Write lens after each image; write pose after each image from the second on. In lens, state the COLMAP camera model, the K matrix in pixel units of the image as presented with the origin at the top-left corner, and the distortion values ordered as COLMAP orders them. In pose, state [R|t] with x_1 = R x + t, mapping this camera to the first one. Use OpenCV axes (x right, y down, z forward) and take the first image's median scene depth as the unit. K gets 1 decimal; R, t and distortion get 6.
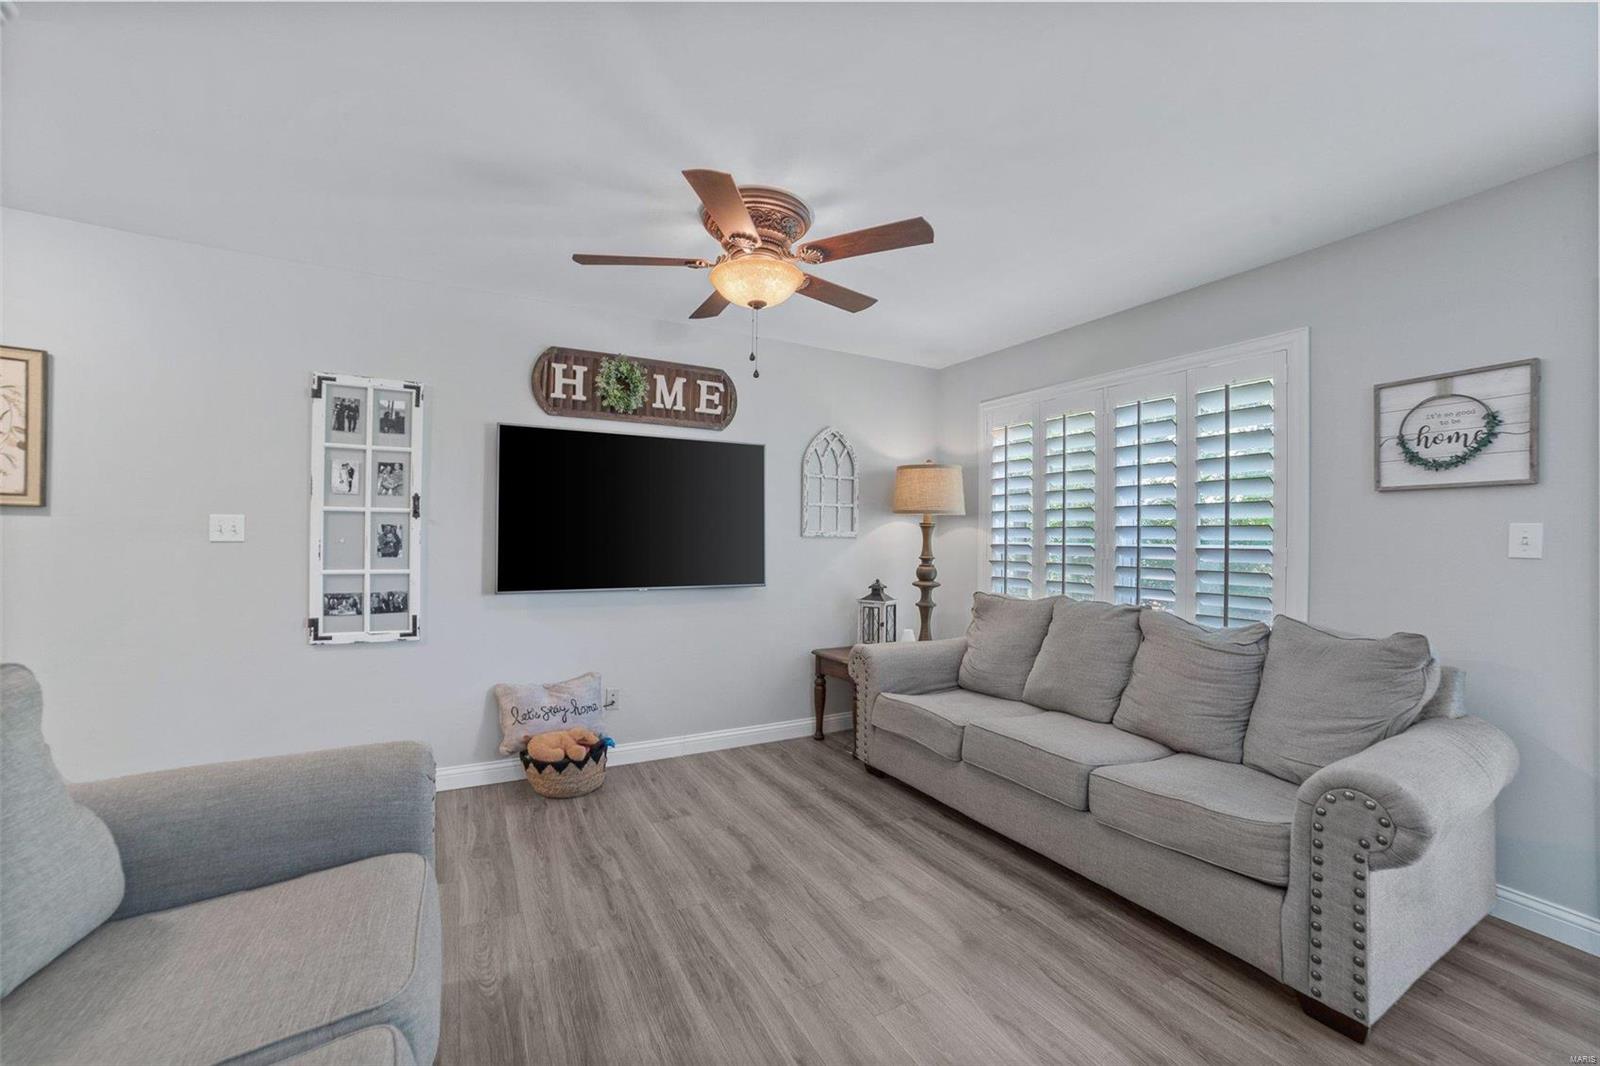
lens RADIAL K [[640.7, 0, 800.0], [0, 640.7, 533.0], [0, 0, 1]] dist [-0.092078, 0.042078]
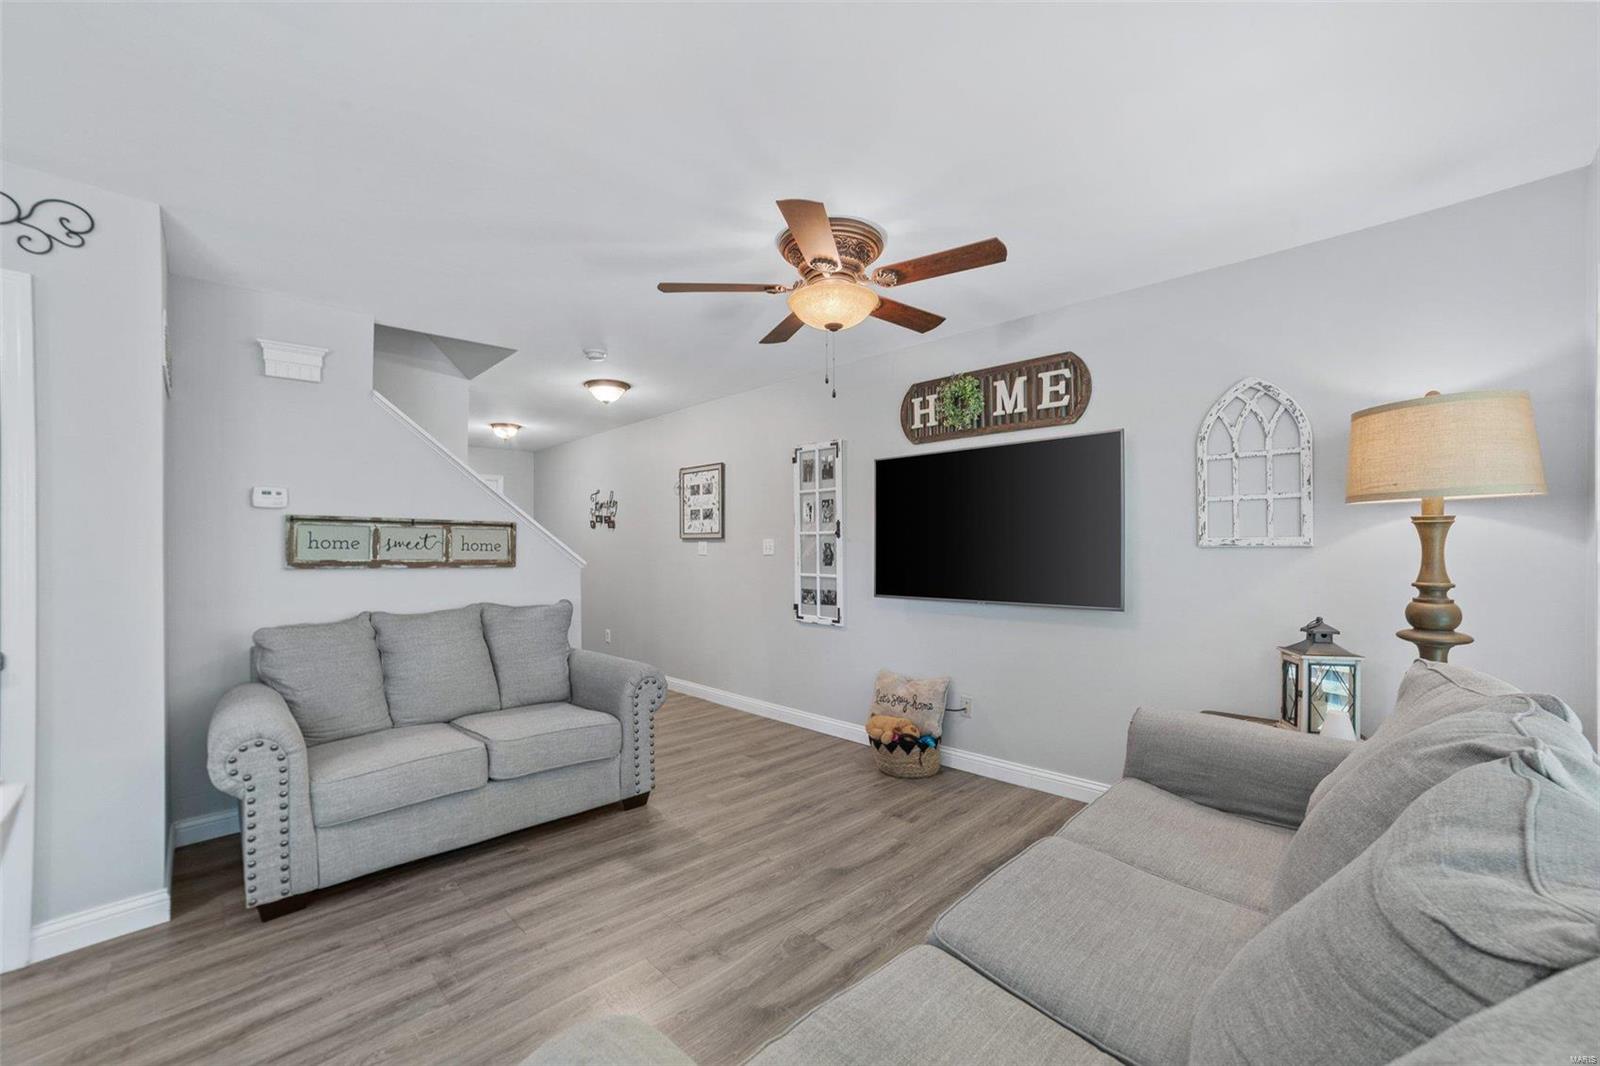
lens RADIAL K [[646.4, 0, 800.3], [0, 646.4, 547.4], [0, 0, 1]] dist [-0.097426, 0.041504]
pose [[0.265174, -0.010214, -0.964146, 0.750500], [0.015573, 0.999859, -0.006310, 0.005128], [0.964075, -0.013342, 0.265296, 0.540483]]
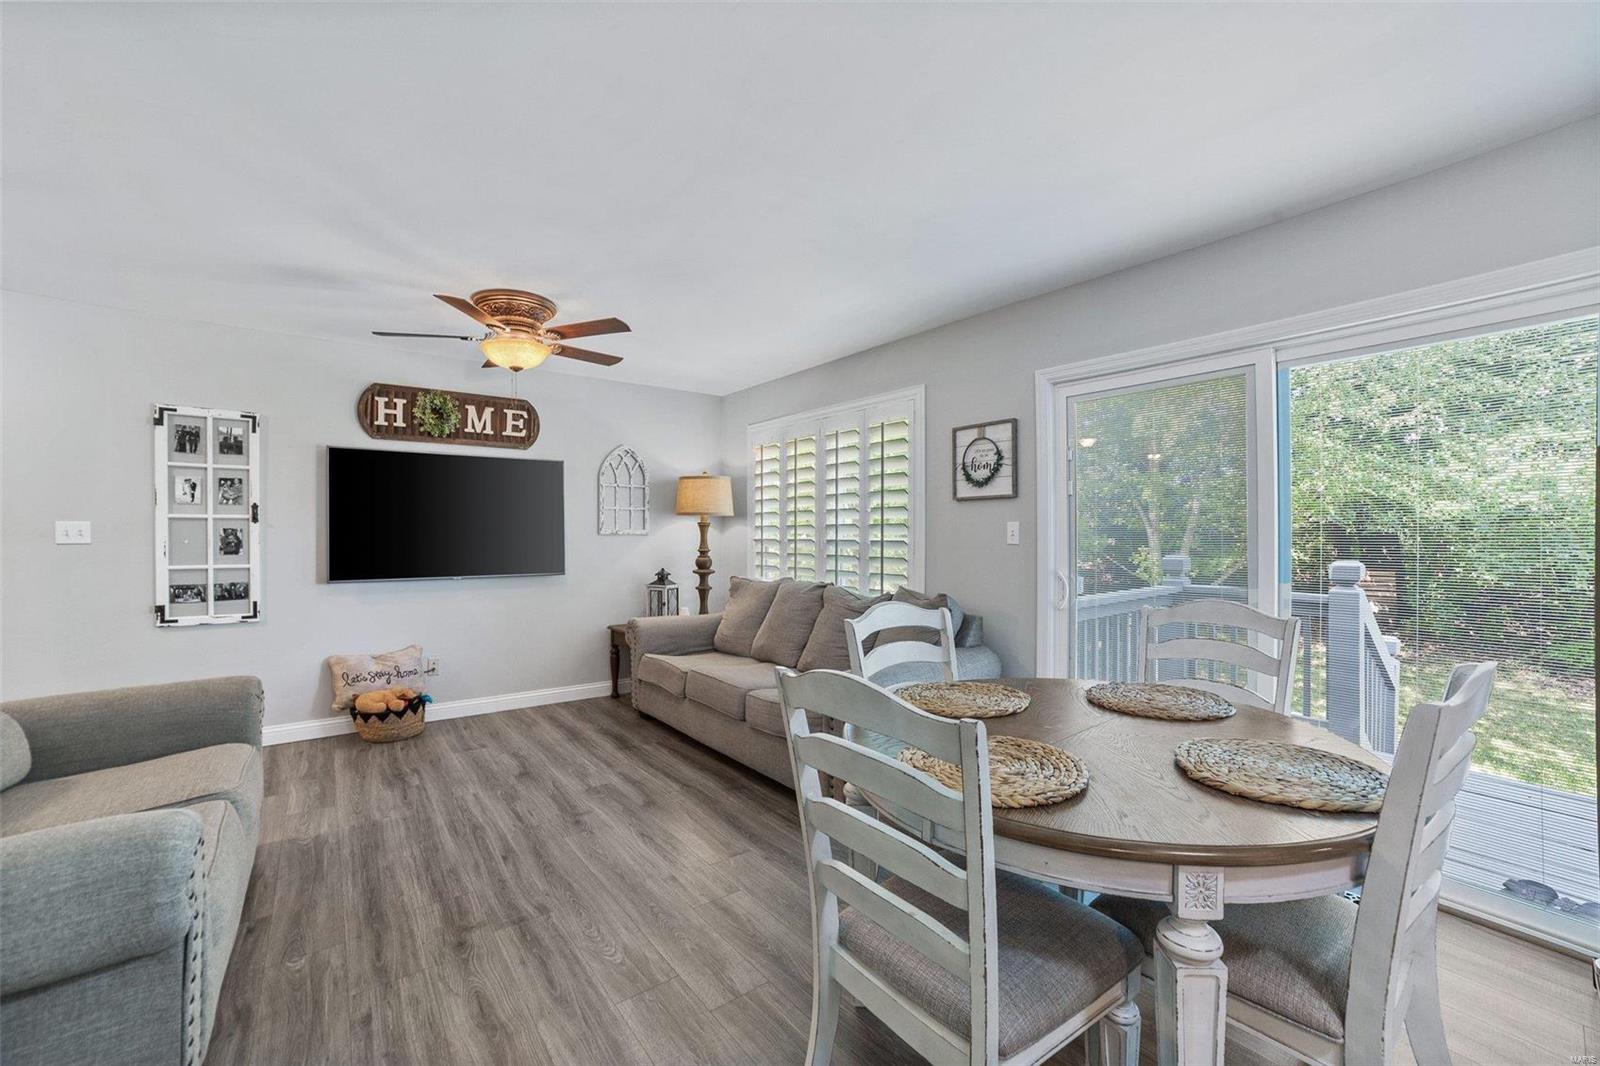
lens RADIAL K [[644.9, 0, 788.4], [0, 644.9, 538.3], [0, 0, 1]] dist [-0.077373, 0.039527]
pose [[0.990349, -0.010469, 0.138198, 0.264987], [0.008596, 0.999863, 0.014142, -0.001727], [-0.138327, -0.012818, 0.990304, -0.376959]]
